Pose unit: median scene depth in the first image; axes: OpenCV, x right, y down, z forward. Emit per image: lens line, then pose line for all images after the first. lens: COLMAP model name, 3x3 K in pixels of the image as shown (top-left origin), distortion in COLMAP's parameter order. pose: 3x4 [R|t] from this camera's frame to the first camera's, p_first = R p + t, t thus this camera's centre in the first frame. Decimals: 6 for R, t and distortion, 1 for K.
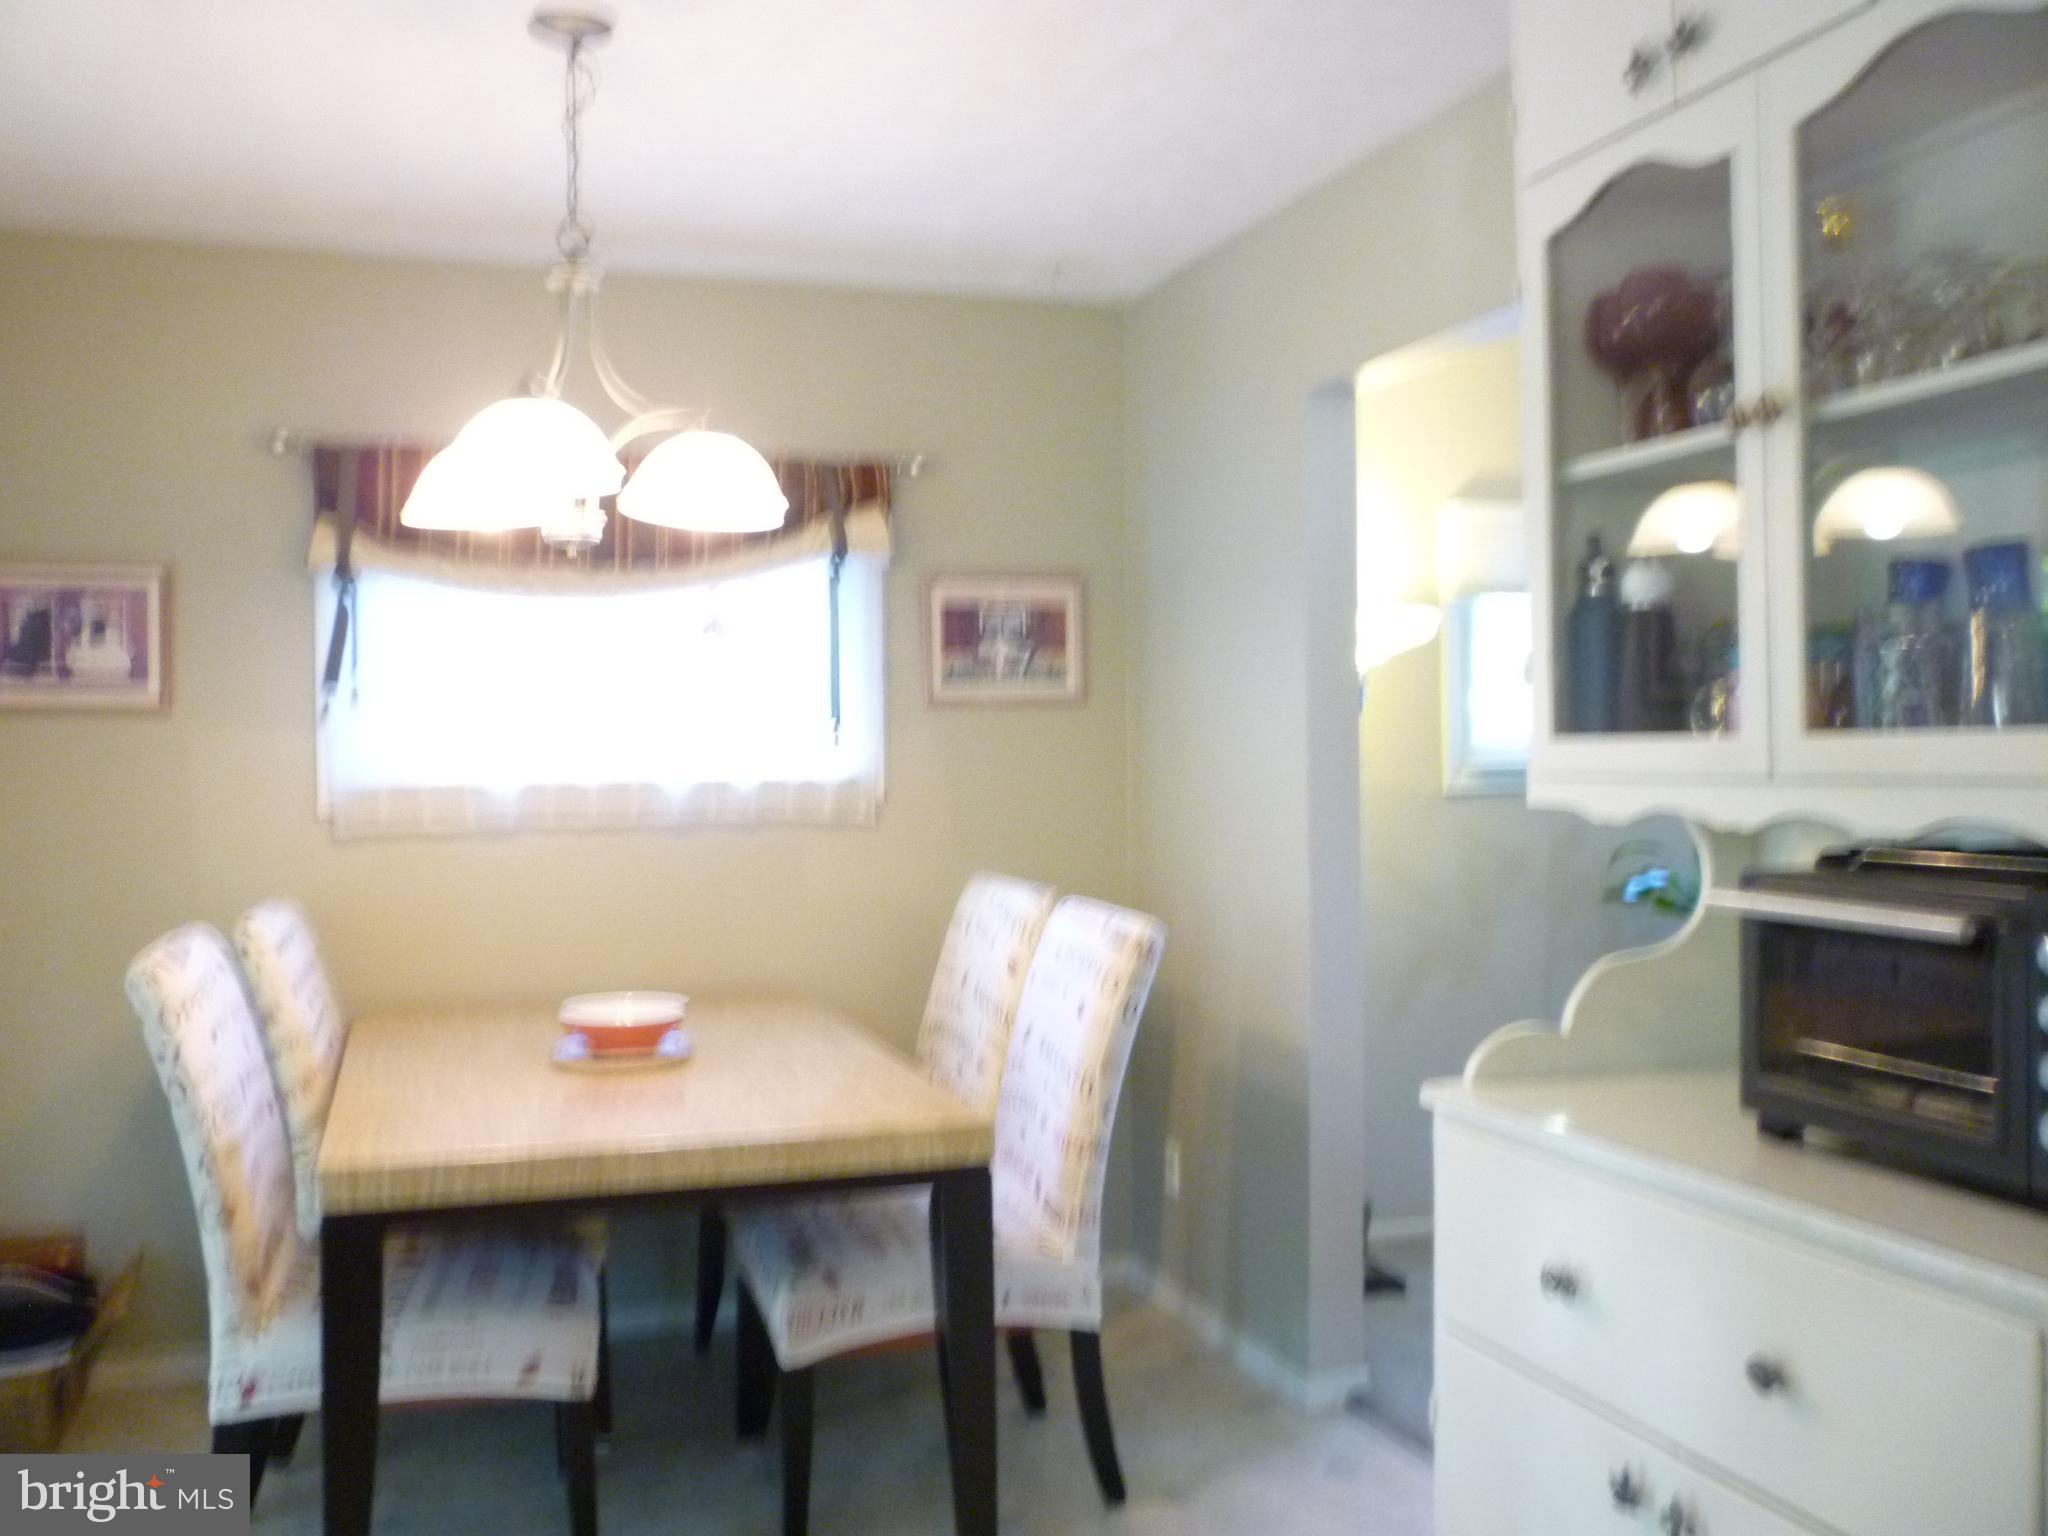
lens RADIAL K [[1714.2, 0, 1024.0], [0, 1714.2, 768.0], [0, 0, 1]] dist [-0.107185, 0.008723]
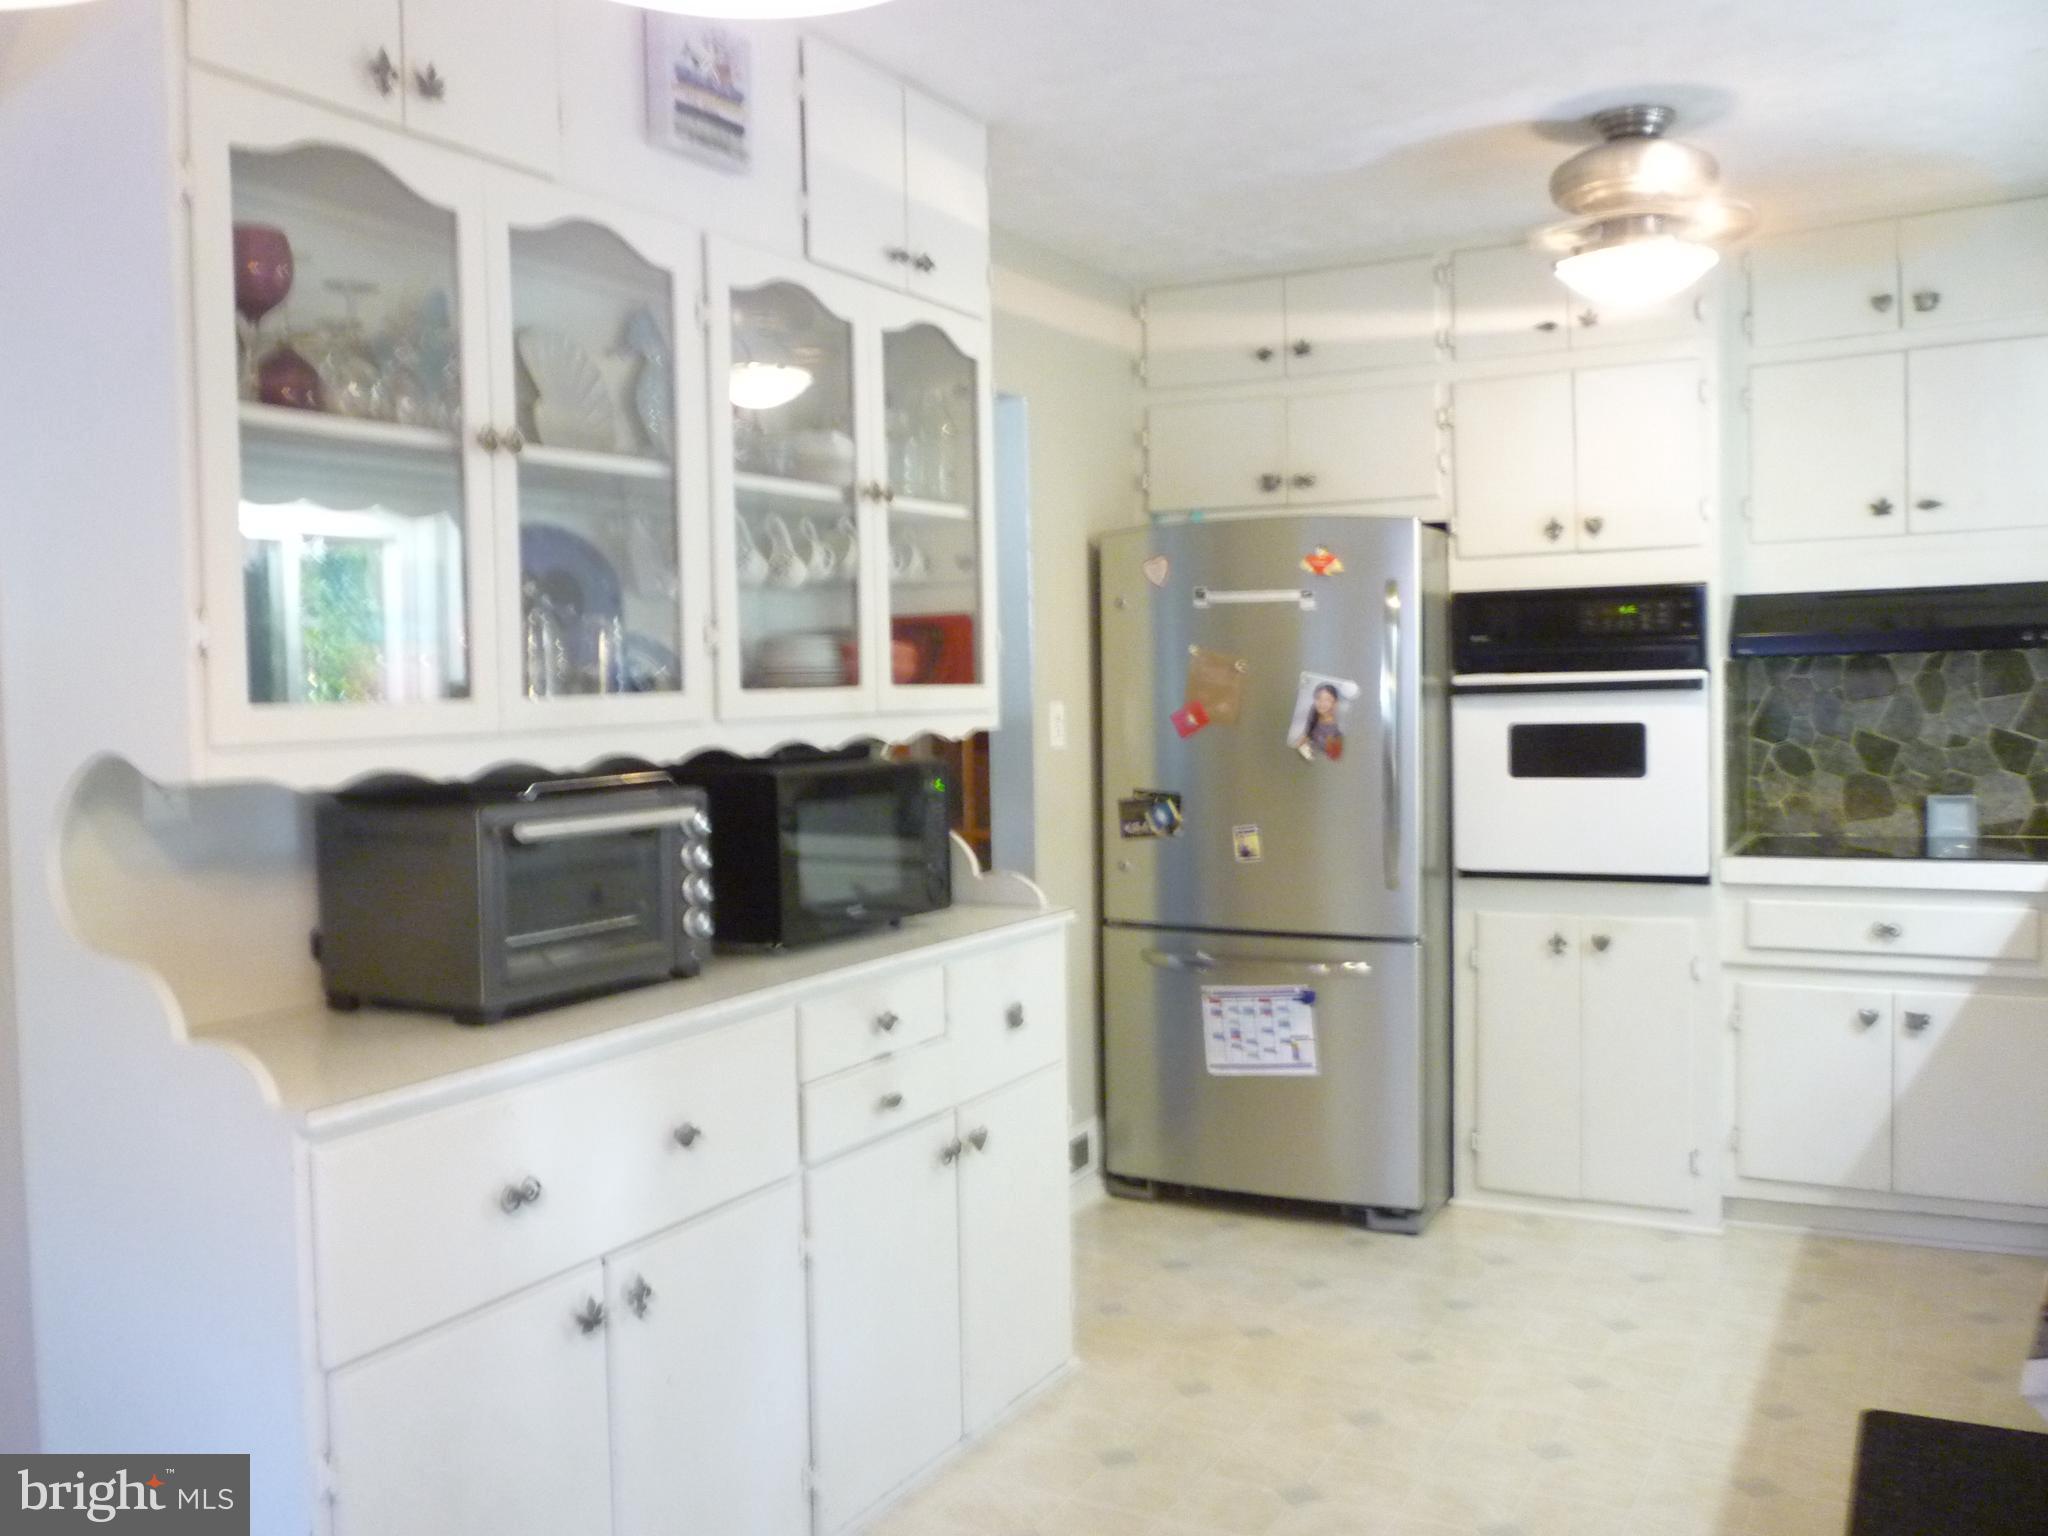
lens RADIAL K [[1714.2, 0, 1024.0], [0, 1714.2, 768.0], [0, 0, 1]] dist [-0.107185, 0.008723]
pose [[-0.662100, -0.017404, 0.749213, -0.782438], [0.022168, 0.998838, 0.042792, -0.014041], [-0.749088, 0.044941, -0.660945, 1.568552]]
